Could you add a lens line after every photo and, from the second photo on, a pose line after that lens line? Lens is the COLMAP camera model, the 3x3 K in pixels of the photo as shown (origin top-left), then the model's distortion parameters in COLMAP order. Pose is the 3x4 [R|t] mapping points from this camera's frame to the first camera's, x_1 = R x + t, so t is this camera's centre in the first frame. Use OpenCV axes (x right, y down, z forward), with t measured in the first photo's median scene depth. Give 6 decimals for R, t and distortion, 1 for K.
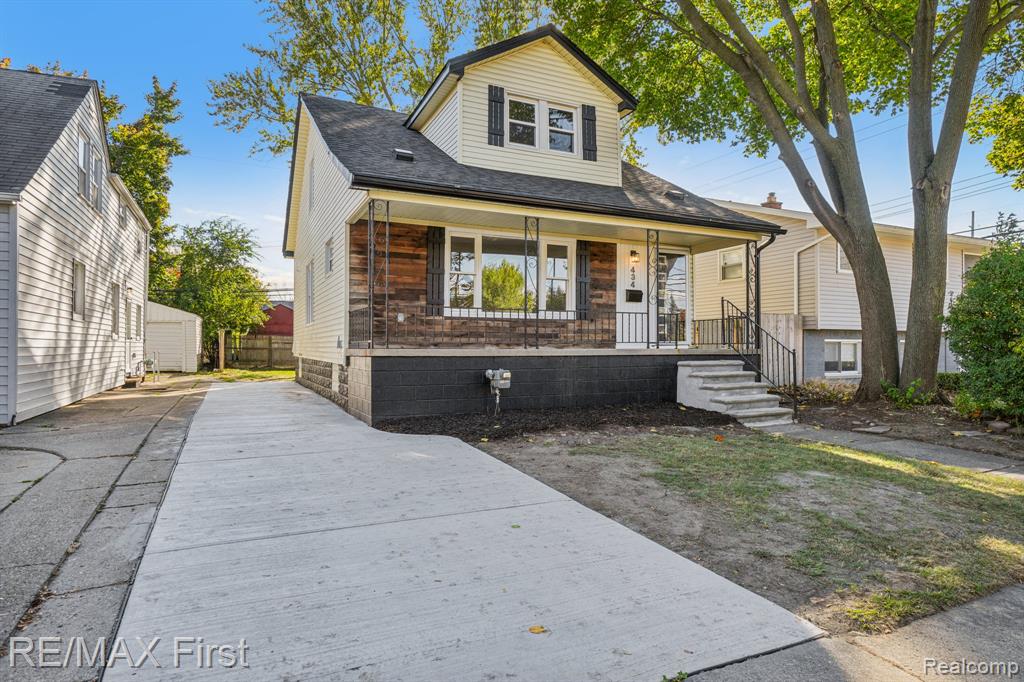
lens RADIAL K [[594.7, 0, 516.2], [0, 594.7, 343.5], [0, 0, 1]] dist [-0.003638, 0.000707]
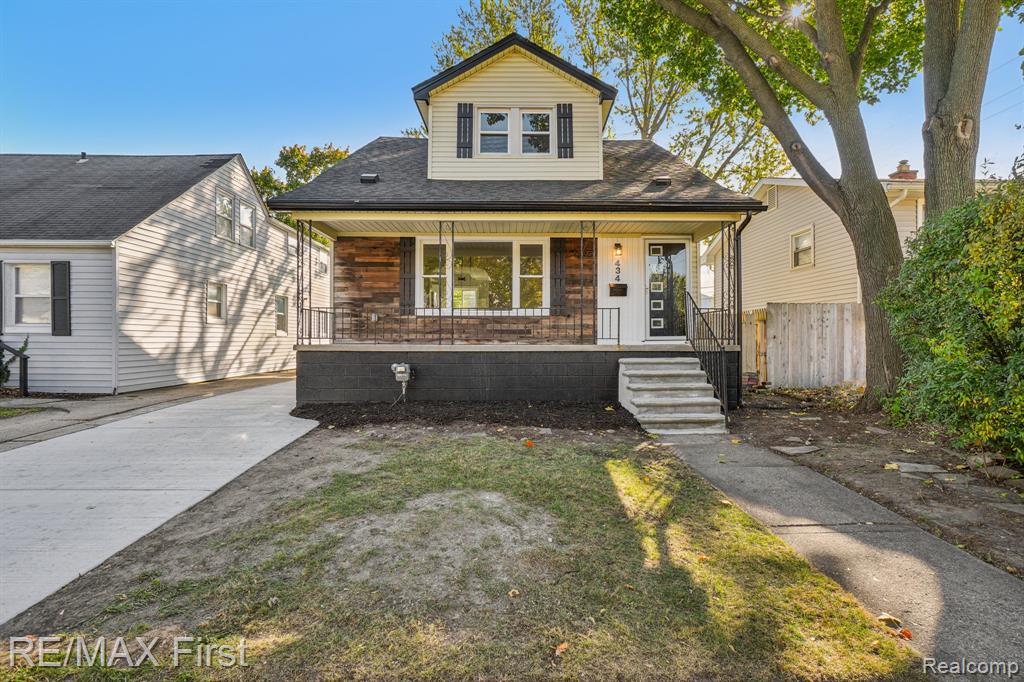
lens RADIAL K [[511.6, 0, 512.5], [0, 511.6, 338.9], [0, 0, 1]] dist [-0.004685, 0.000180]
pose [[0.905386, -0.001087, -0.424588, 0.439000], [0.002750, 0.999991, 0.003305, -0.003602], [0.424580, -0.004160, 0.905381, 0.185296]]
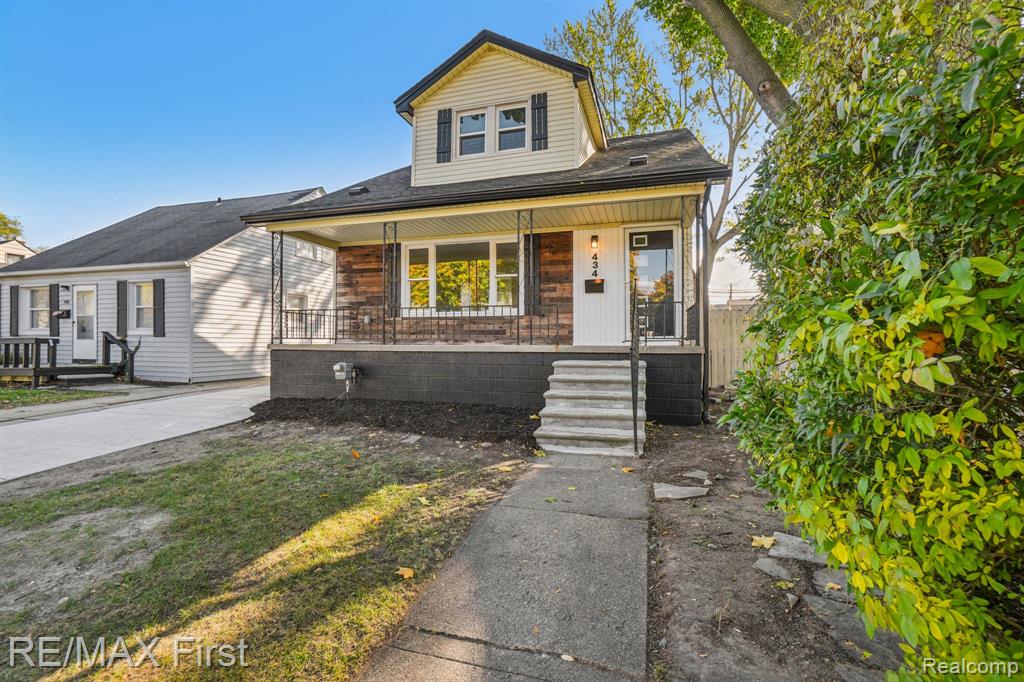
lens RADIAL K [[443.9, 0, 510.7], [0, 443.9, 339.2], [0, 0, 1]] dist [-0.006164, 0.001244]
pose [[0.736323, -0.004008, -0.676619, 0.614195], [0.001186, 0.999989, -0.004632, 0.002697], [0.676630, 0.002608, 0.736319, 0.468706]]
